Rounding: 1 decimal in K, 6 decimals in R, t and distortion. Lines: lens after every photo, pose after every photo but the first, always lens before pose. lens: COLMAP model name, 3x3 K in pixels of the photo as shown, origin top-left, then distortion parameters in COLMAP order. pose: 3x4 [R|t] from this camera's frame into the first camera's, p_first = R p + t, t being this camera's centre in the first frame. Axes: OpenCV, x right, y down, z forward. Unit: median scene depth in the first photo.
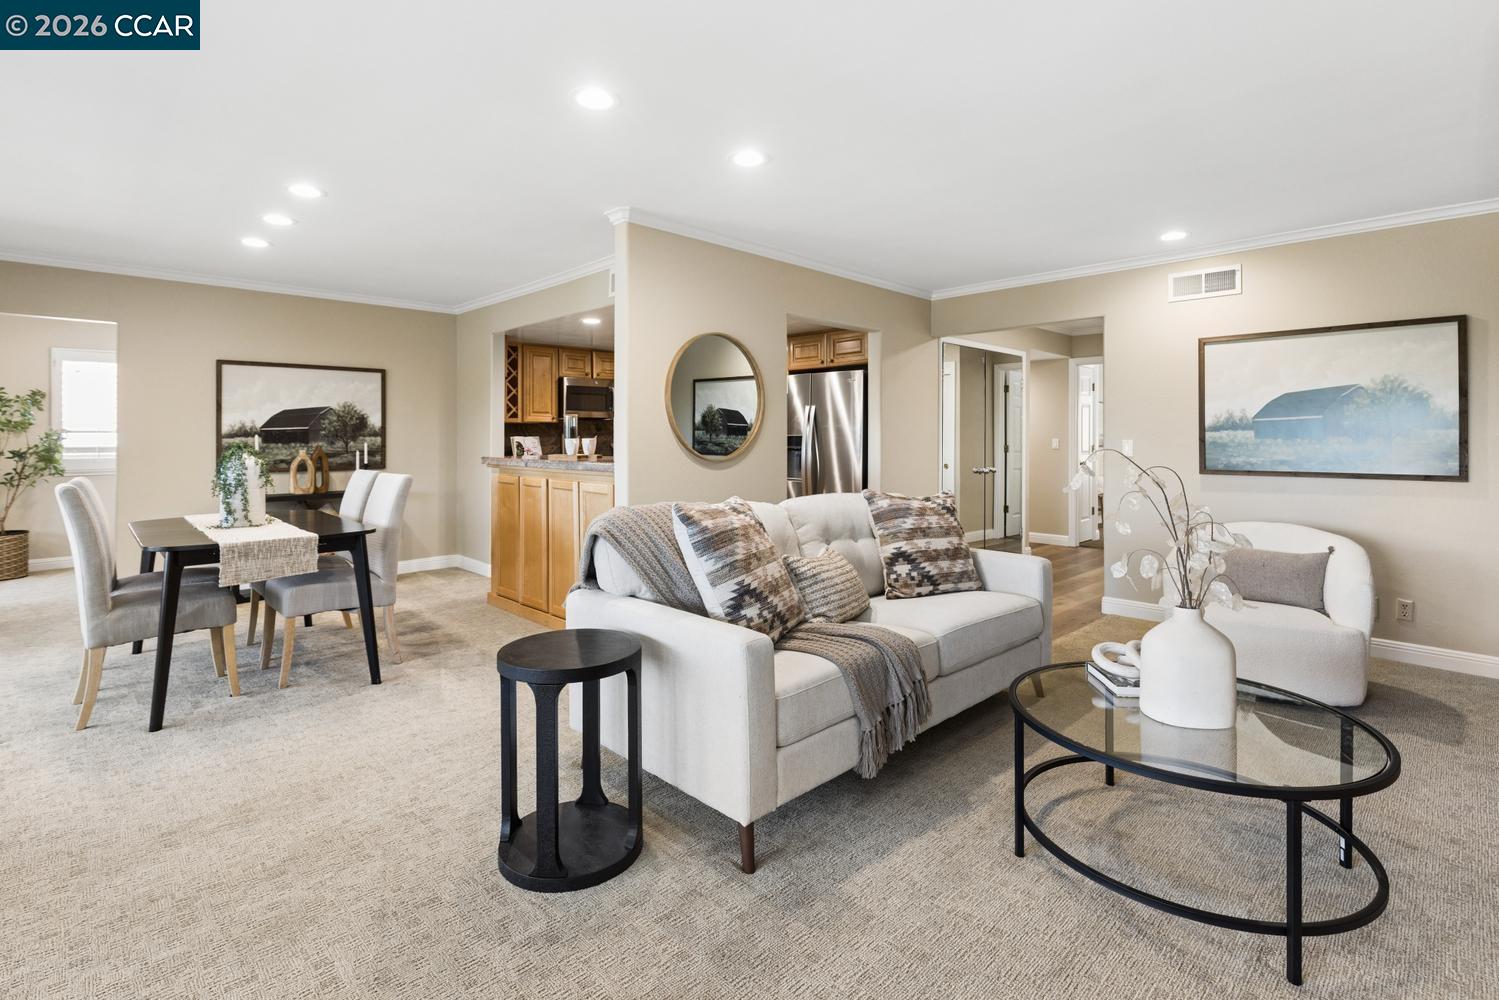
lens RADIAL K [[709.5, 0, 735.4], [0, 709.5, 431.5], [0, 0, 1]] dist [0.000568, 0.000302]
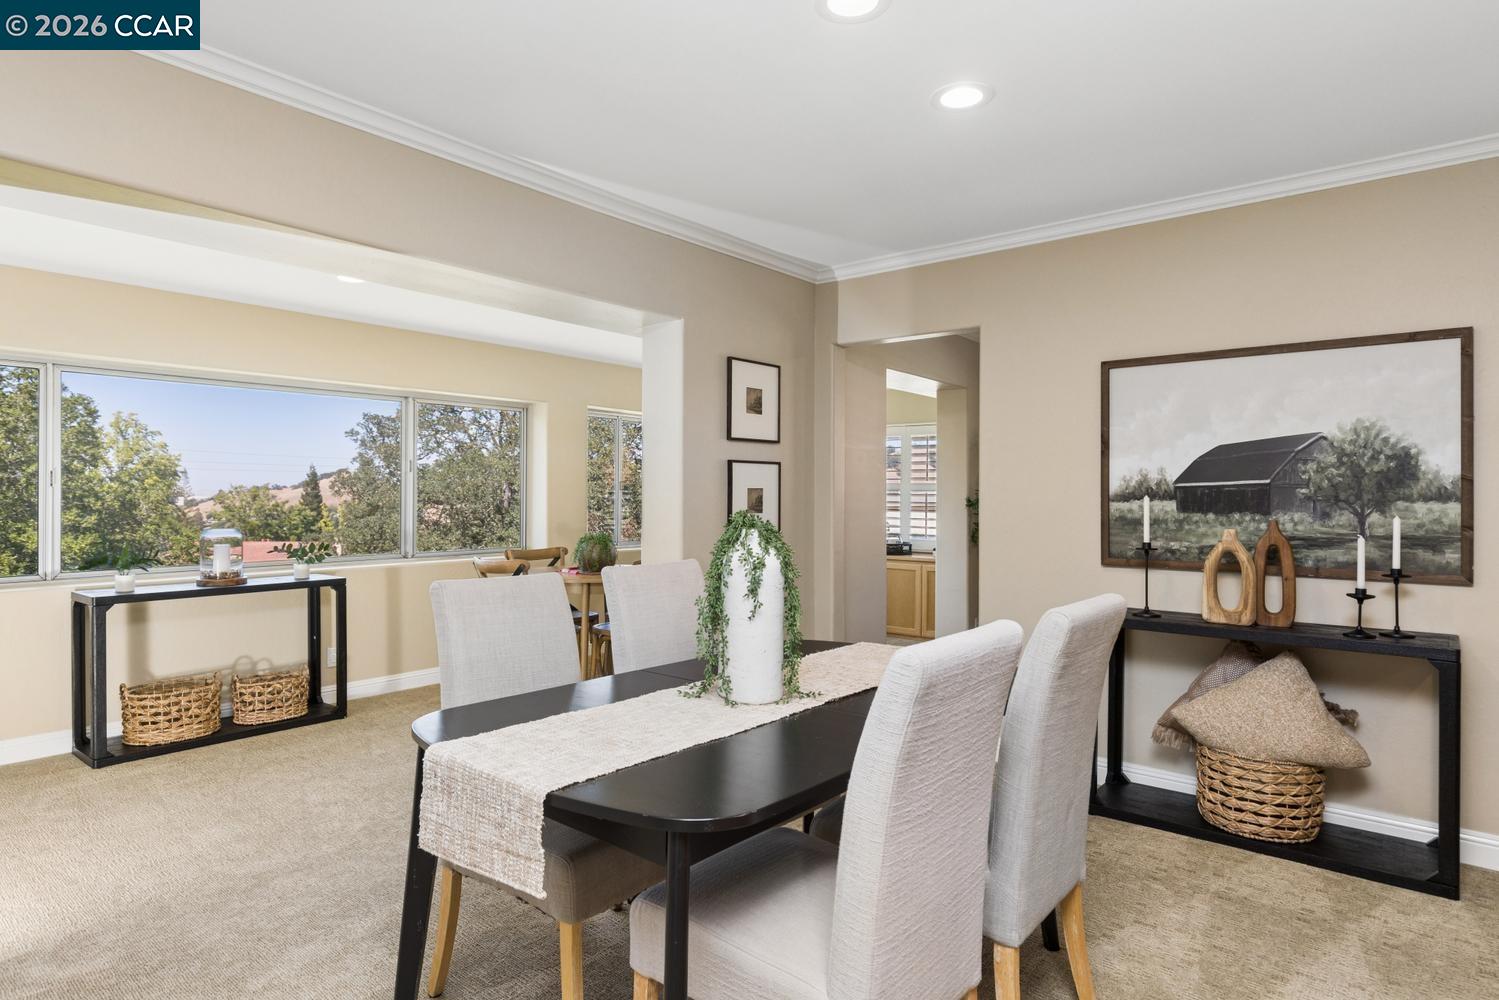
lens RADIAL K [[832.8, 0, 757.1], [0, 832.8, 498.6], [0, 0, 1]] dist [0.001475, 0.000650]
pose [[0.127430, 0.007924, -0.991816, -0.098887], [0.002912, 0.999961, 0.008363, 0.000589], [0.991843, -0.003954, 0.127402, 0.582434]]
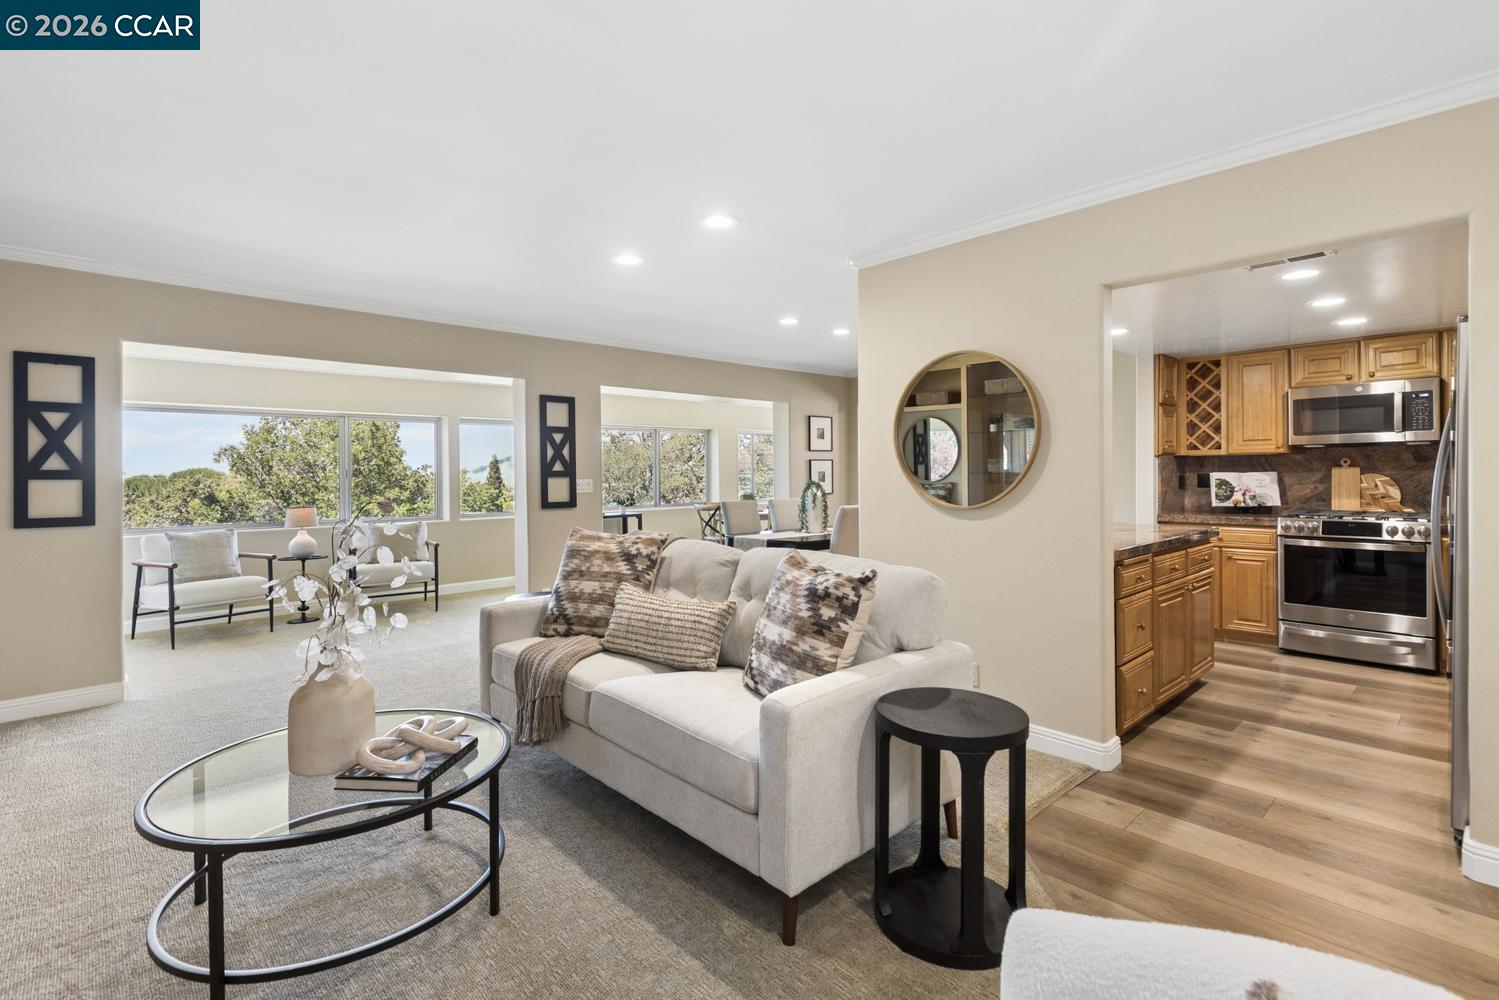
lens RADIAL K [[703.7, 0, 735.7], [0, 703.7, 479.5], [0, 0, 1]] dist [-0.000510, -0.000103]
pose [[-0.023718, 0.011814, -0.999649, 0.567724], [0.018932, 0.999756, 0.011366, -0.004886], [0.999539, -0.018656, -0.023936, 0.536131]]
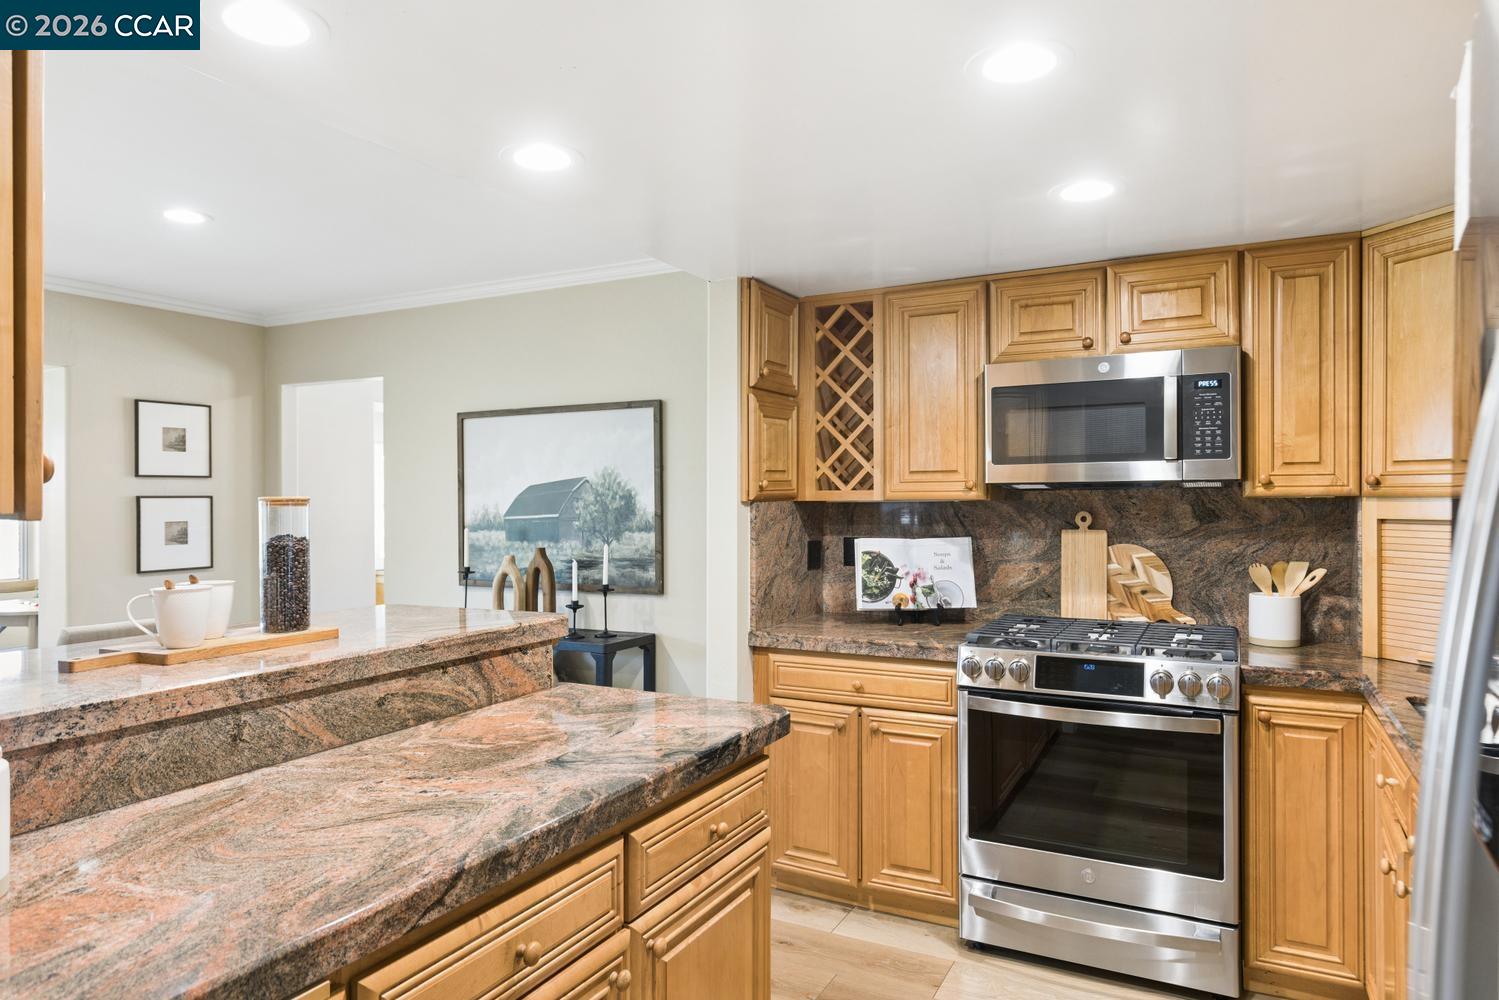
lens RADIAL K [[946.1, 0, 747.6], [0, 946.1, 506.7], [0, 0, 1]] dist [-0.000881, -0.001535]
pose [[0.321934, 0.003988, -0.946754, 0.174548], [0.009997, 0.999921, 0.007611, -0.016295], [0.946709, -0.011915, 0.321869, 0.877596]]
